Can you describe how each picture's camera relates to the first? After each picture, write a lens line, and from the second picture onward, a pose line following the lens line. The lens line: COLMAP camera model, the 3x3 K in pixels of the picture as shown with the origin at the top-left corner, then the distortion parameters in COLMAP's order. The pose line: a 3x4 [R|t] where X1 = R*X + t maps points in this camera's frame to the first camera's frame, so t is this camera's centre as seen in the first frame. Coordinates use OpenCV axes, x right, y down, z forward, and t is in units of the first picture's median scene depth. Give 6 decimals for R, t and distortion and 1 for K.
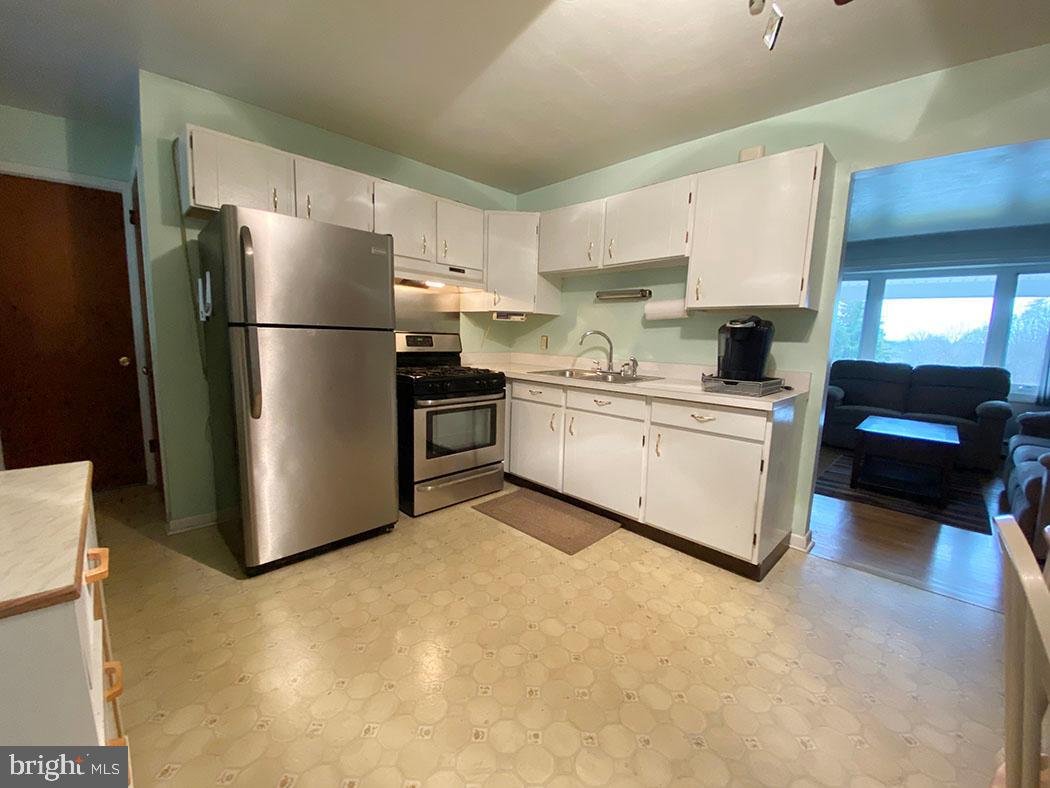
lens RADIAL K [[423.7, 0, 521.9], [0, 423.7, 389.0], [0, 0, 1]] dist [0.022619, -0.019408]
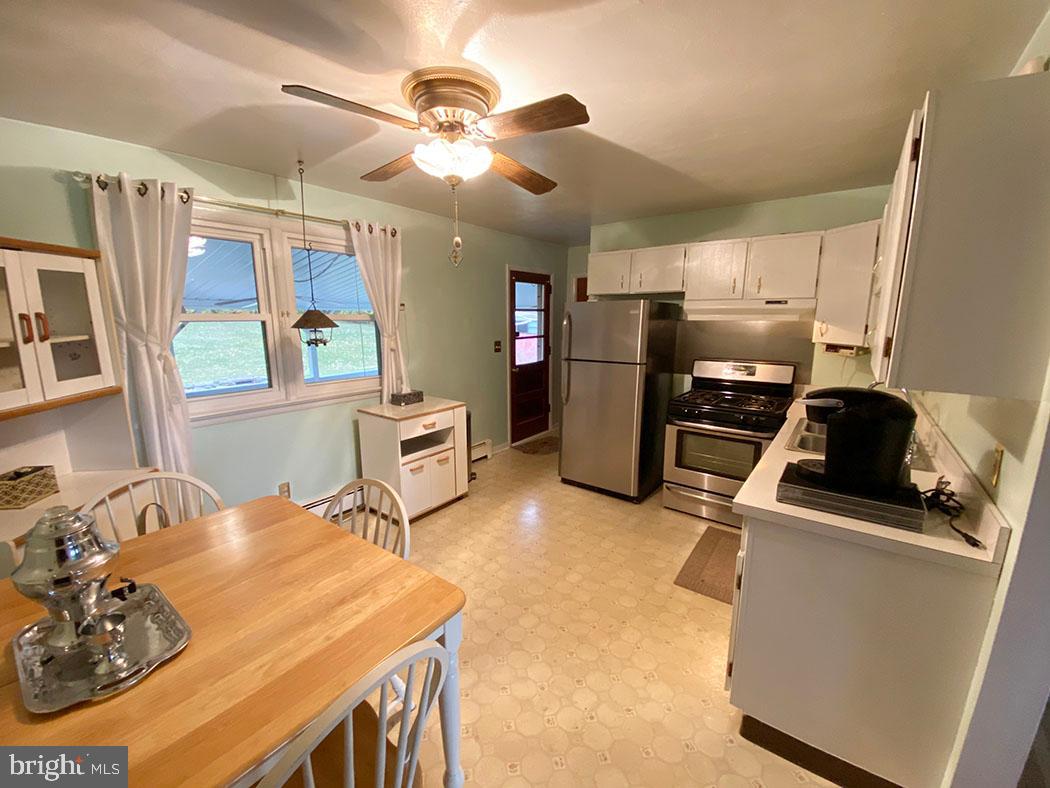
lens RADIAL K [[423.7, 0, 521.9], [0, 423.7, 389.0], [0, 0, 1]] dist [0.022619, -0.019408]
pose [[0.140278, 0.141889, -0.979893, 1.039519], [-0.122952, 0.984514, 0.124957, -0.181807], [0.982448, 0.102951, 0.155551, 0.393420]]
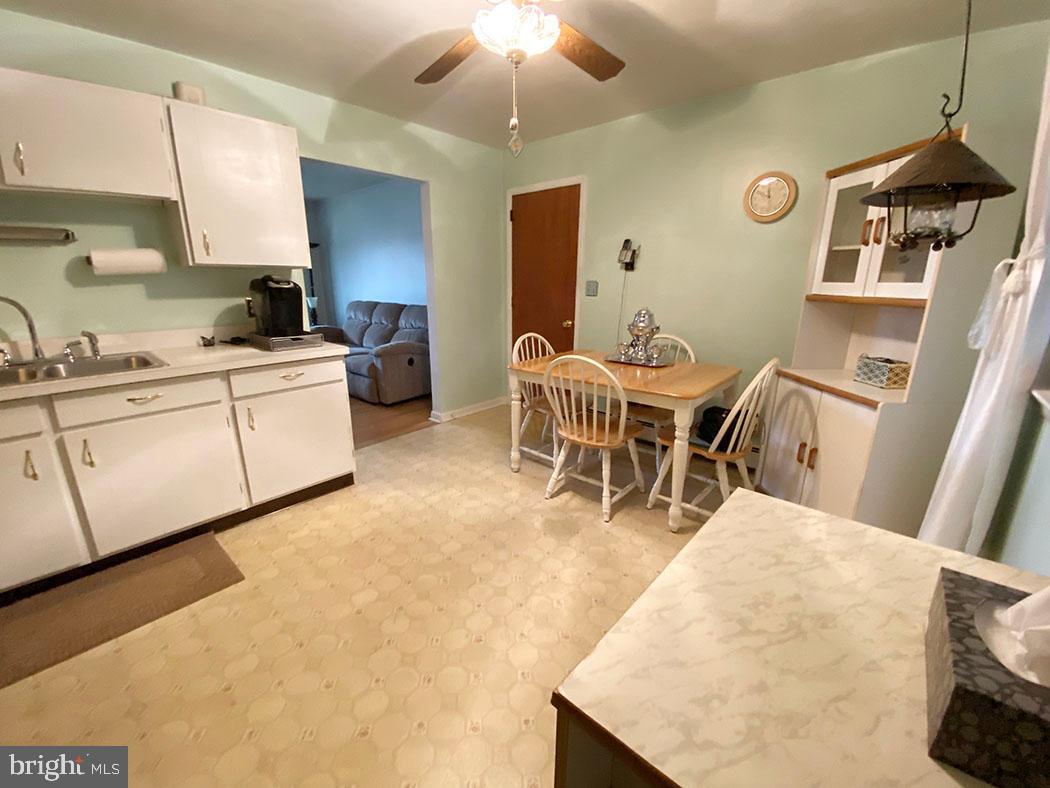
lens RADIAL K [[423.7, 0, 521.9], [0, 423.7, 389.0], [0, 0, 1]] dist [0.022619, -0.019408]
pose [[-0.064775, -0.276913, 0.958709, -0.596850], [0.121972, 0.951326, 0.283021, -0.122217], [-0.990418, 0.135268, -0.027846, 0.436987]]
